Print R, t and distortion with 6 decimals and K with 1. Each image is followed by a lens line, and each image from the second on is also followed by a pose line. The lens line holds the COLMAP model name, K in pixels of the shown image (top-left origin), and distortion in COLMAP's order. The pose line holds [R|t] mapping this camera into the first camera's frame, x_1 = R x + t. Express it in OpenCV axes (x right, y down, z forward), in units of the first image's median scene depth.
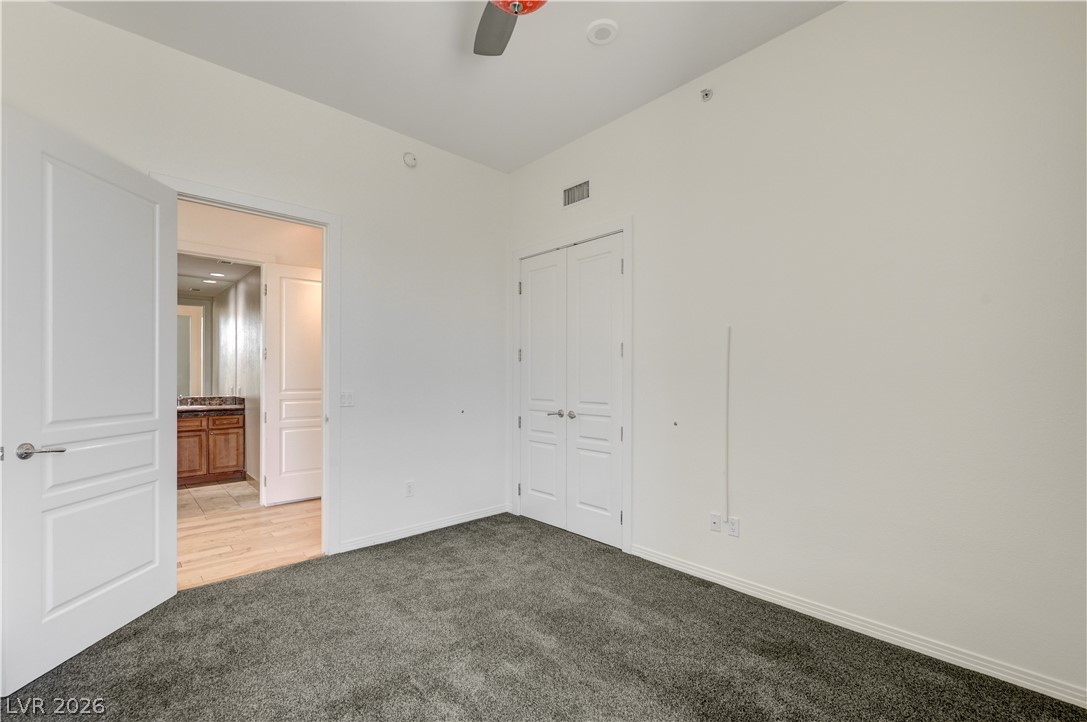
lens RADIAL K [[493.9, 0, 540.0], [0, 493.9, 372.8], [0, 0, 1]] dist [0.001330, 0.000410]
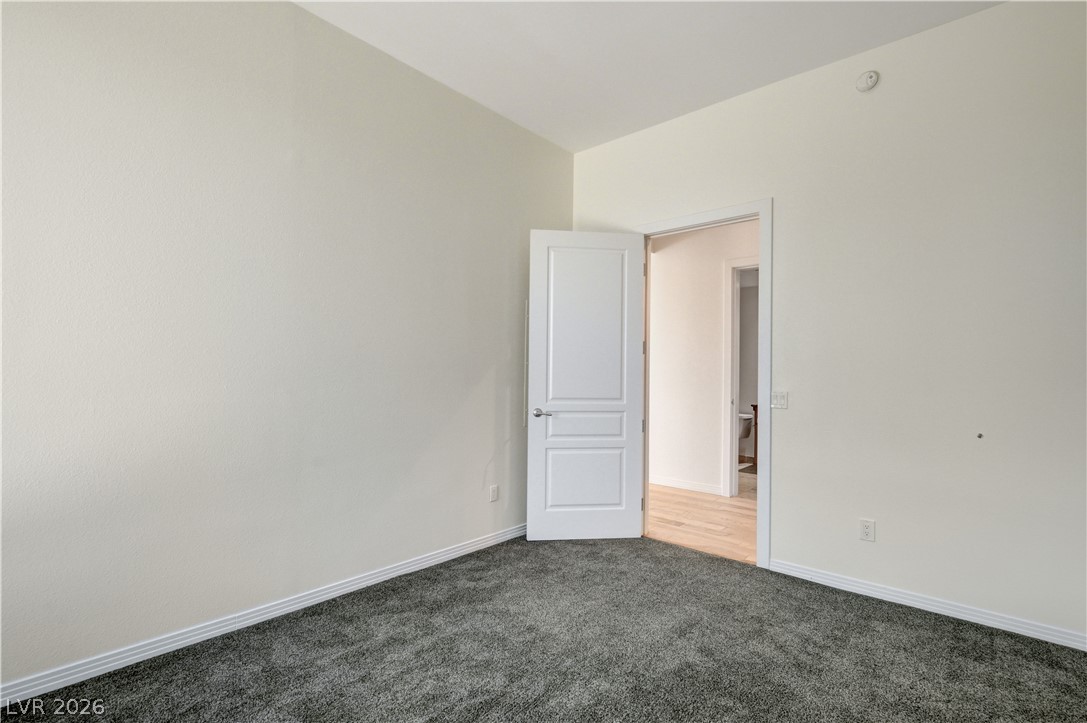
lens RADIAL K [[493.9, 0, 540.0], [0, 493.9, 373.3], [0, 0, 1]] dist [0.001330, 0.000410]
pose [[0.085483, -0.006169, -0.996321, 0.541154], [-0.008908, 0.999936, -0.006956, 0.017471], [0.996300, 0.009469, 0.085423, 0.585582]]
